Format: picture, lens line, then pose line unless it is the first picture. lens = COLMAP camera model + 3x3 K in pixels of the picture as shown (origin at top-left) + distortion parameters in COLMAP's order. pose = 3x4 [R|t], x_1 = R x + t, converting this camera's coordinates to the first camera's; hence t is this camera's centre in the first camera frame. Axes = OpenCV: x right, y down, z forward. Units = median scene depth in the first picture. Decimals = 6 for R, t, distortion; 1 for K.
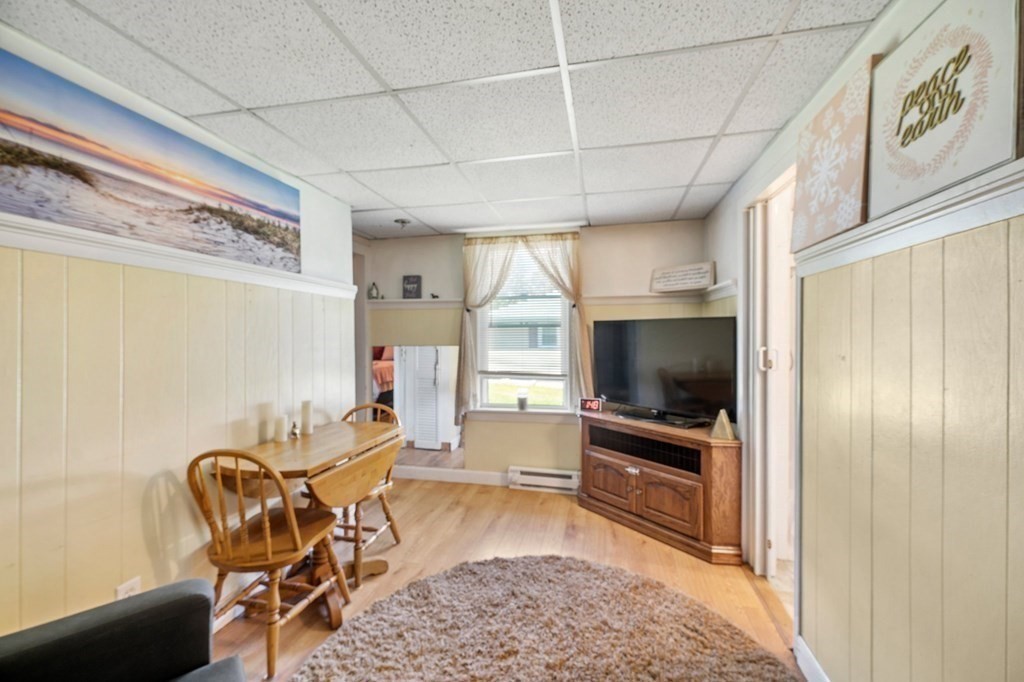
lens RADIAL K [[411.8, 0, 508.9], [0, 411.8, 335.4], [0, 0, 1]] dist [-0.001056, -0.000927]
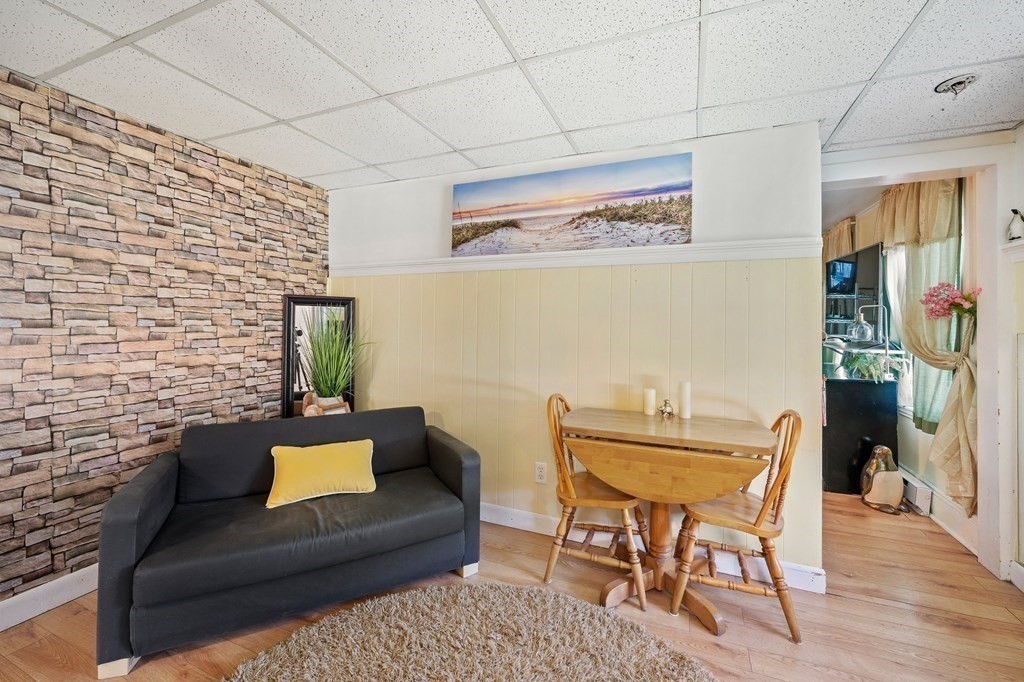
lens RADIAL K [[411.8, 0, 528.8], [0, 411.8, 329.6], [0, 0, 1]] dist [-0.001056, -0.000927]
pose [[-0.152839, 0.006722, -0.988228, 0.572790], [-0.008185, 0.999934, 0.008068, 0.049105], [0.988217, 0.009322, -0.152774, 0.979952]]
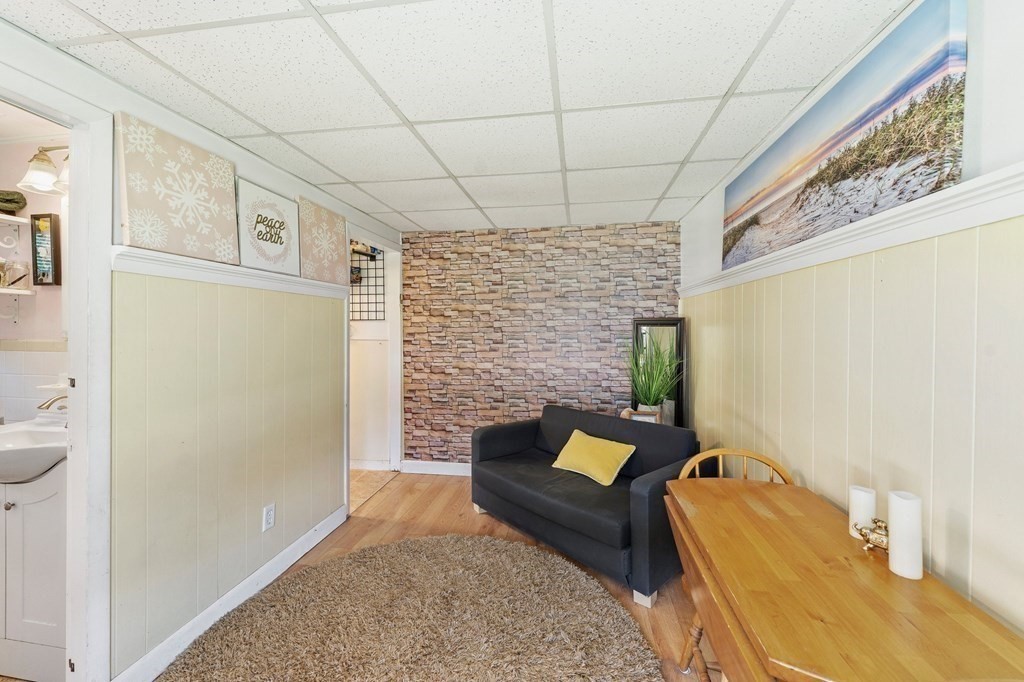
lens RADIAL K [[411.8, 0, 514.0], [0, 411.8, 336.5], [0, 0, 1]] dist [-0.001056, -0.000927]
pose [[-0.996813, -0.000004, -0.079778, -0.068650], [-0.001776, 0.999753, 0.022149, -0.015575], [0.079758, 0.022220, -0.996567, 1.710339]]
